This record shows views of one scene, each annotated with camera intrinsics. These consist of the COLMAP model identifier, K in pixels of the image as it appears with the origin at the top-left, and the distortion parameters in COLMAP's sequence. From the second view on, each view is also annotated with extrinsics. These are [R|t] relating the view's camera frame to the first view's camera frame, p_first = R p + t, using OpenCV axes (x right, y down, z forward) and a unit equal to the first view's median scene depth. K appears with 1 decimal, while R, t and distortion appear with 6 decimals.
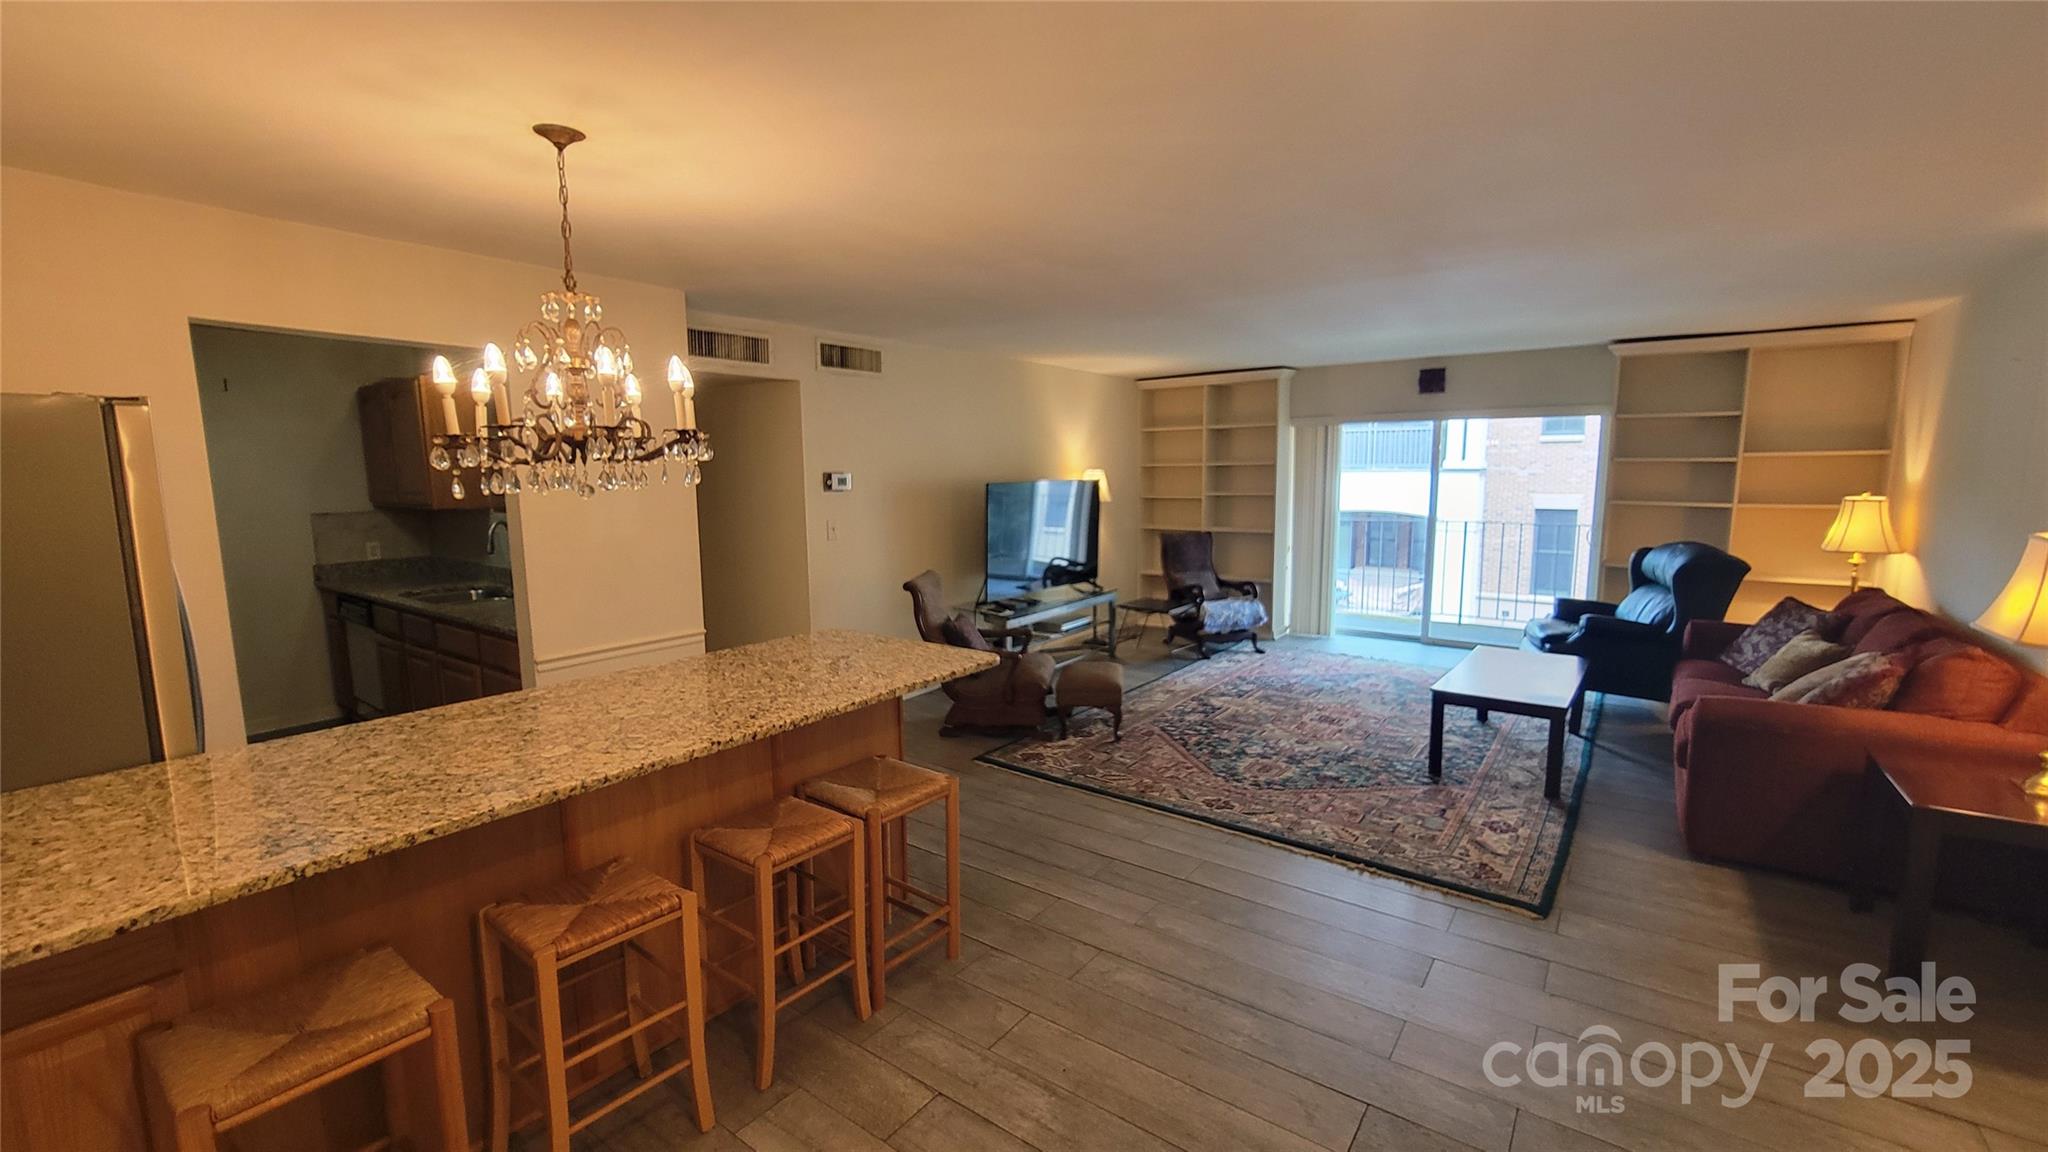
lens RADIAL K [[832.7, 0, 1037.3], [0, 832.7, 577.5], [0, 0, 1]] dist [-0.000885, 0.000648]
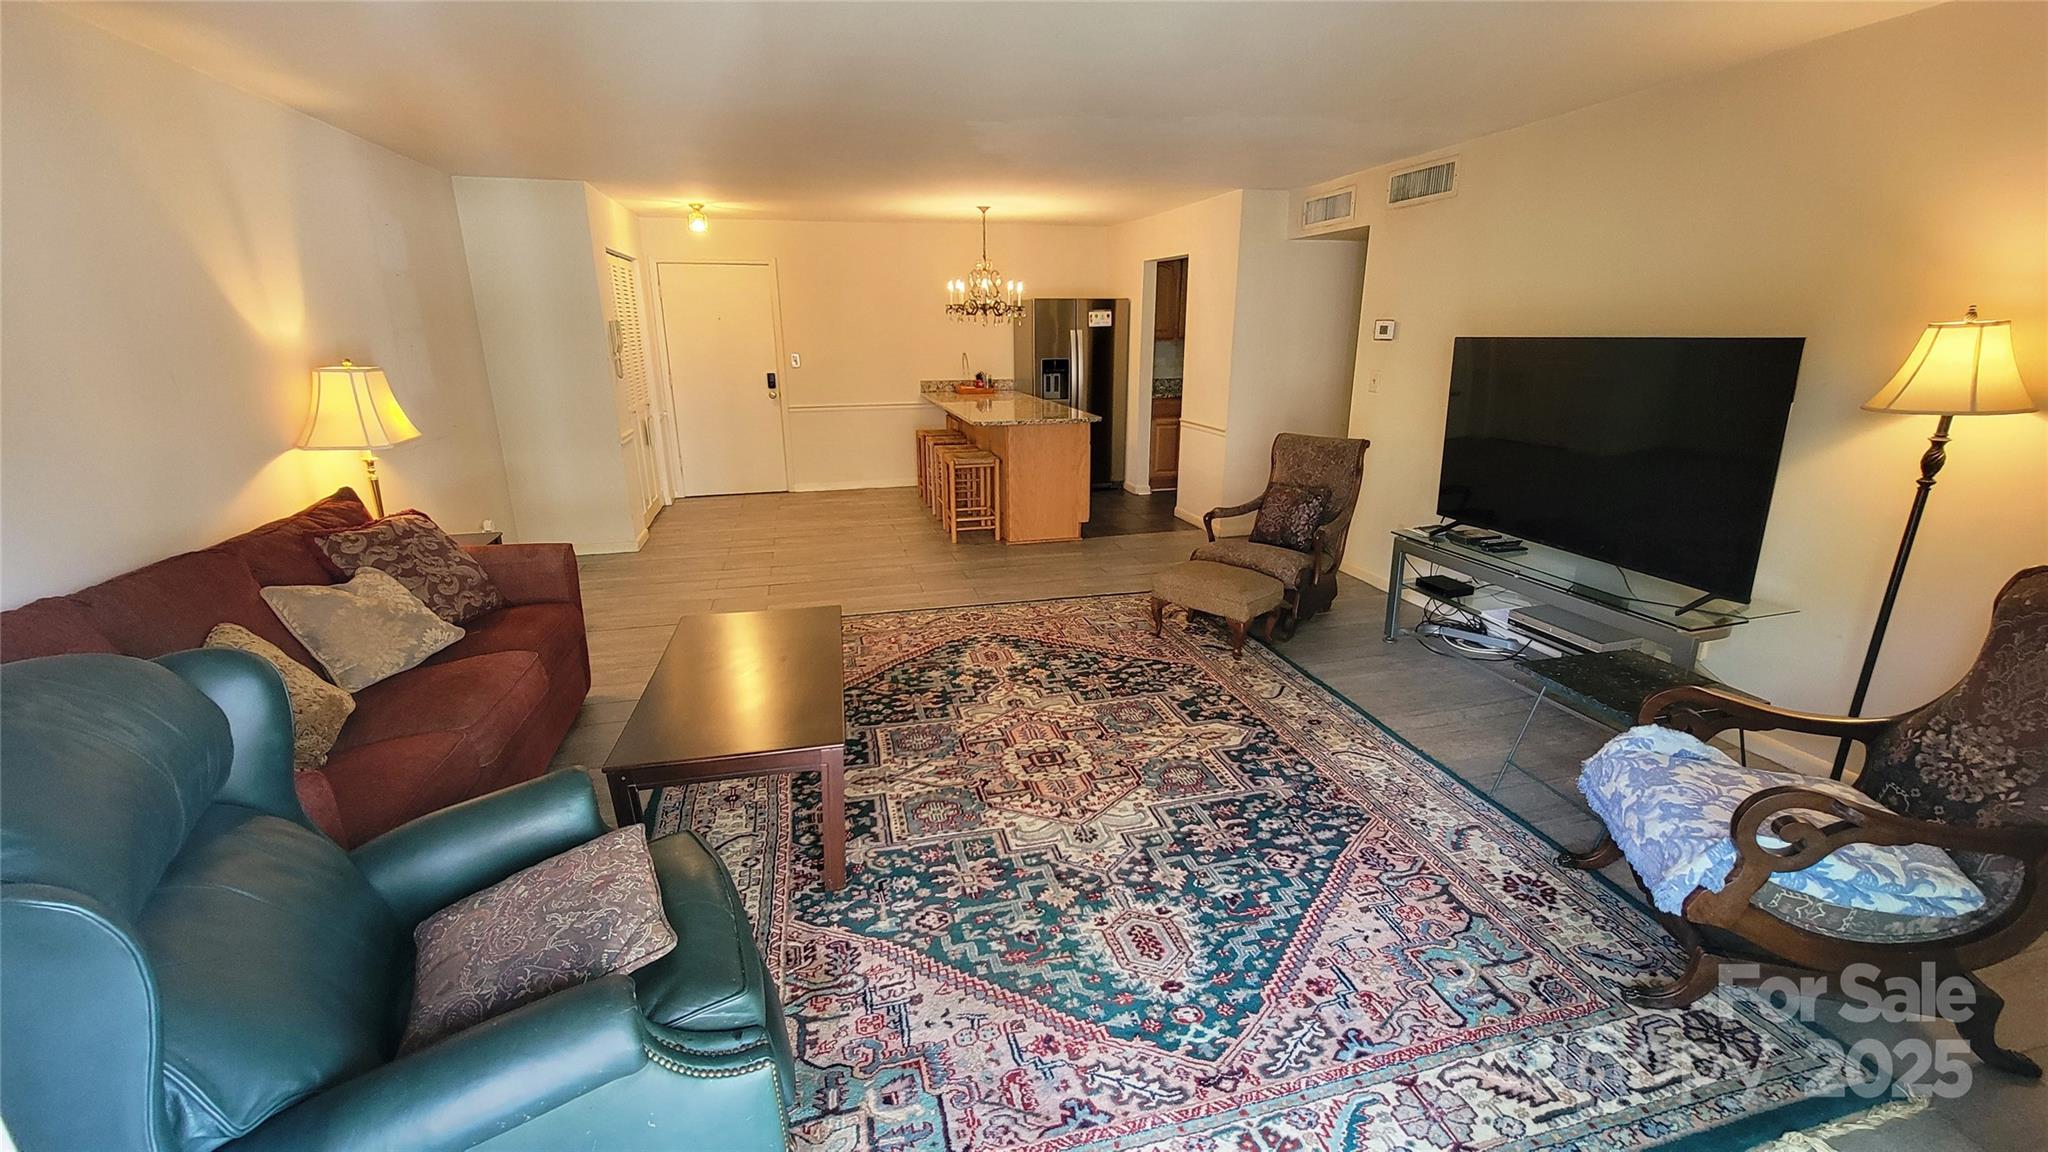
lens RADIAL K [[841.3, 0, 1043.8], [0, 841.3, 577.9], [0, 0, 1]] dist [-0.007533, 0.000505]
pose [[-0.621533, 0.231605, -0.748369, 0.817558], [-0.099495, 0.924224, 0.368661, -0.176053], [0.777044, 0.303594, -0.551393, 1.372858]]
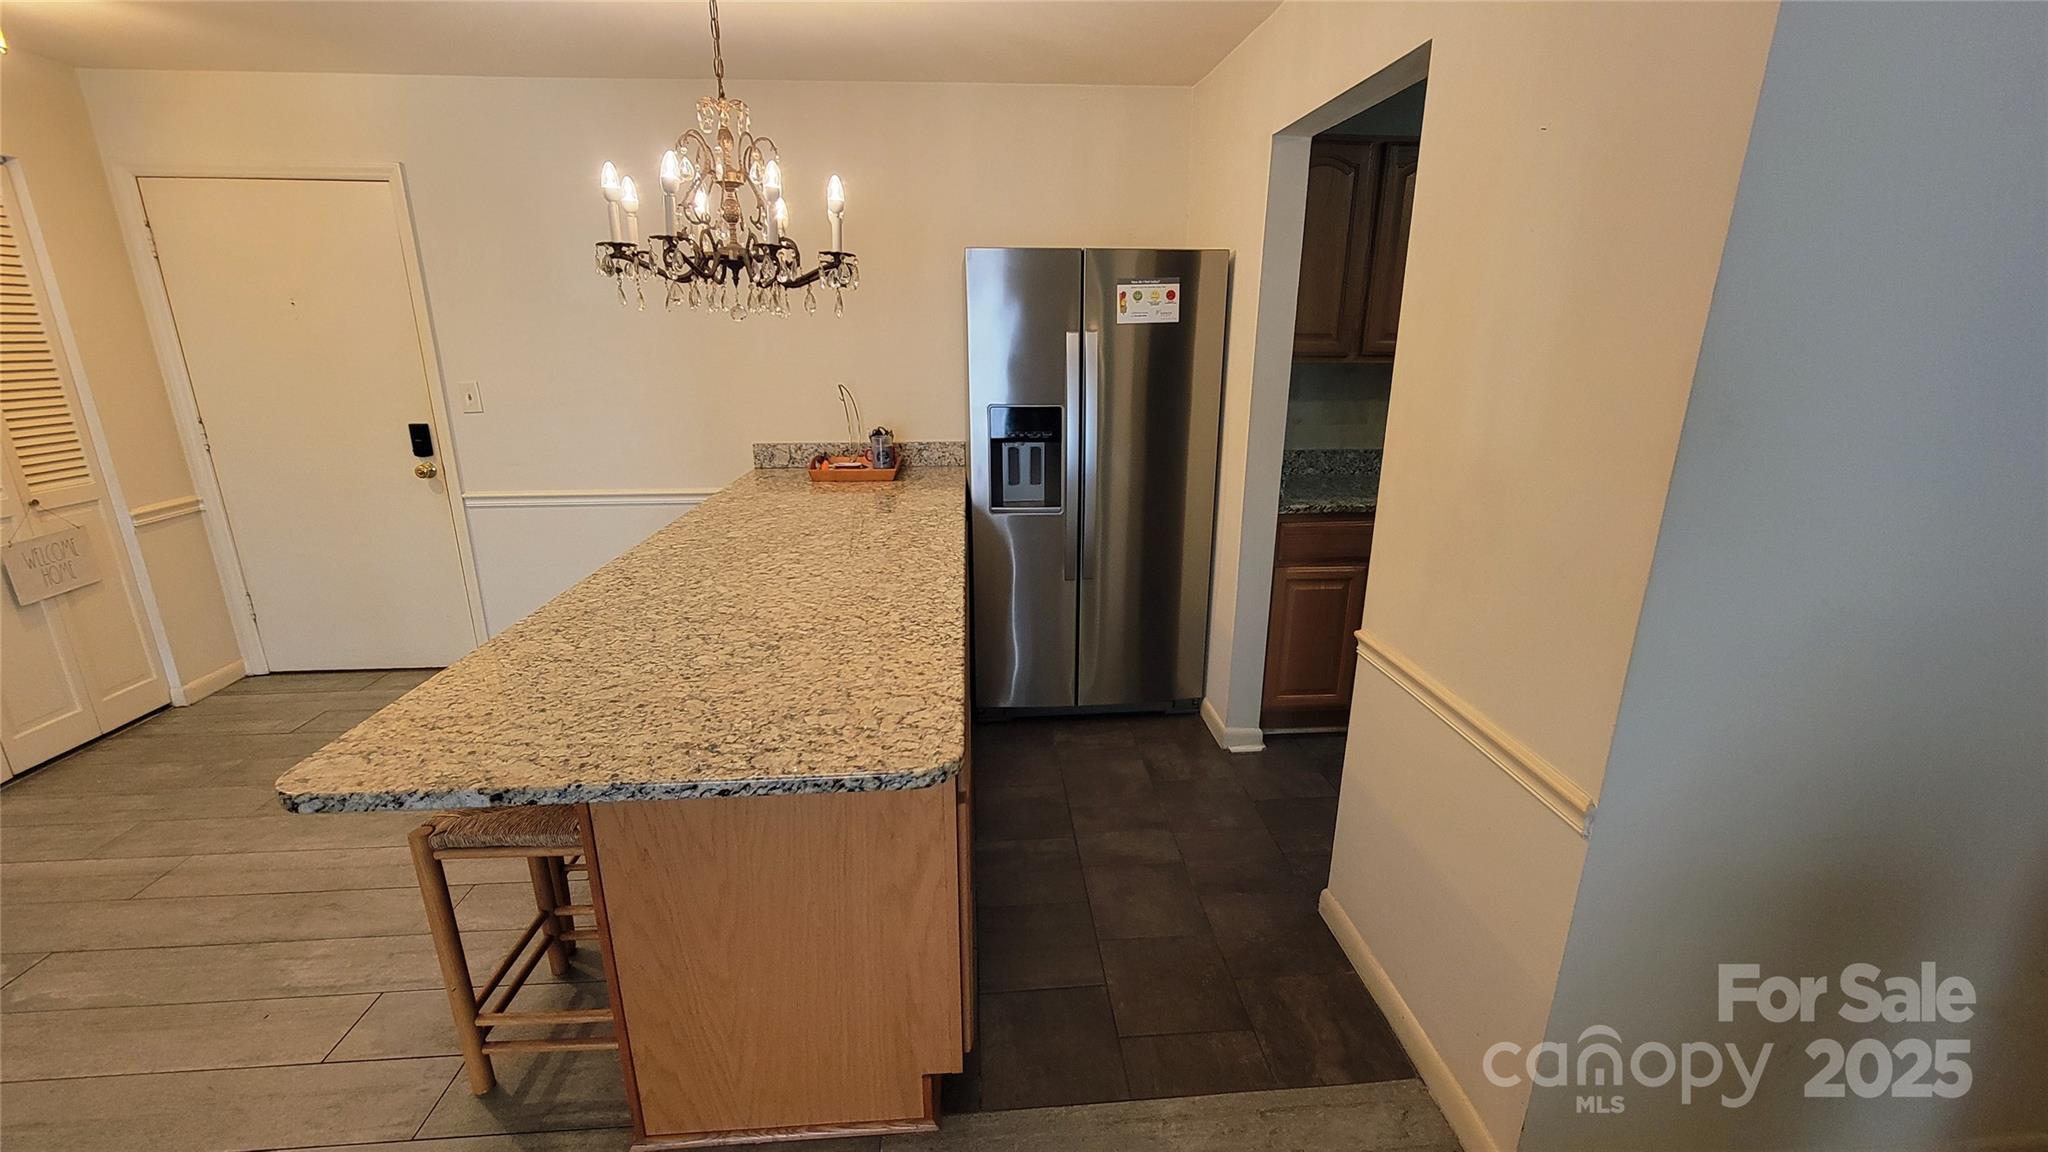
lens RADIAL K [[841.3, 0, 1043.8], [0, 841.3, 577.9], [0, 0, 1]] dist [-0.007533, 0.000505]
pose [[-0.759304, 0.187414, -0.623164, -0.055765], [-0.085826, 0.920421, 0.381390, -0.097456], [0.645051, 0.343075, -0.682795, 0.873995]]
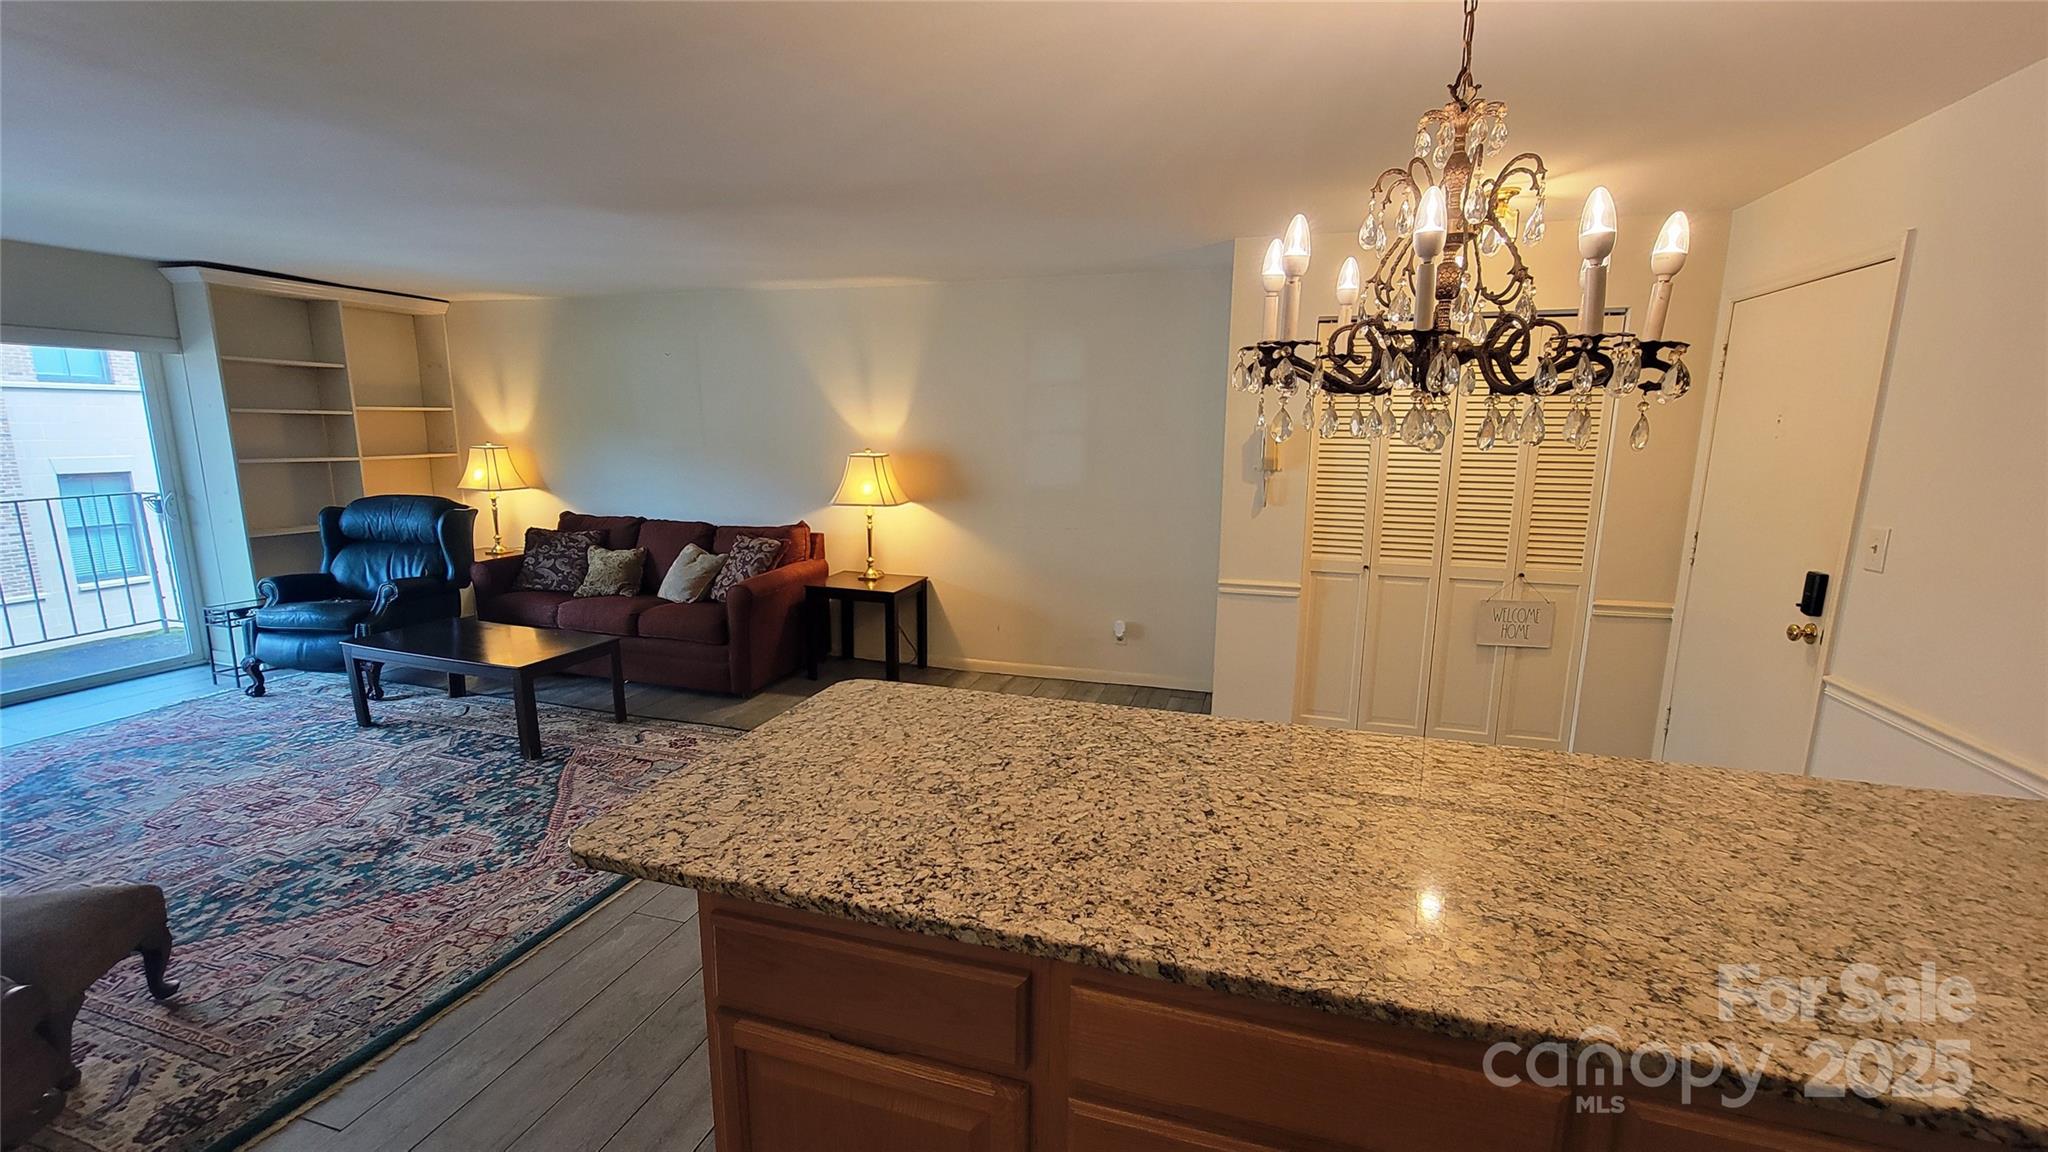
lens RADIAL K [[836.6, 0, 1024.0], [0, 836.6, 576.0], [0, 0, 1]] dist [-0.008535, 0.003443]
pose [[-0.320164, -0.164149, 0.933033, -0.449069], [0.120753, 0.969770, 0.212048, -0.074901], [-0.939635, 0.180557, -0.290664, 0.639257]]
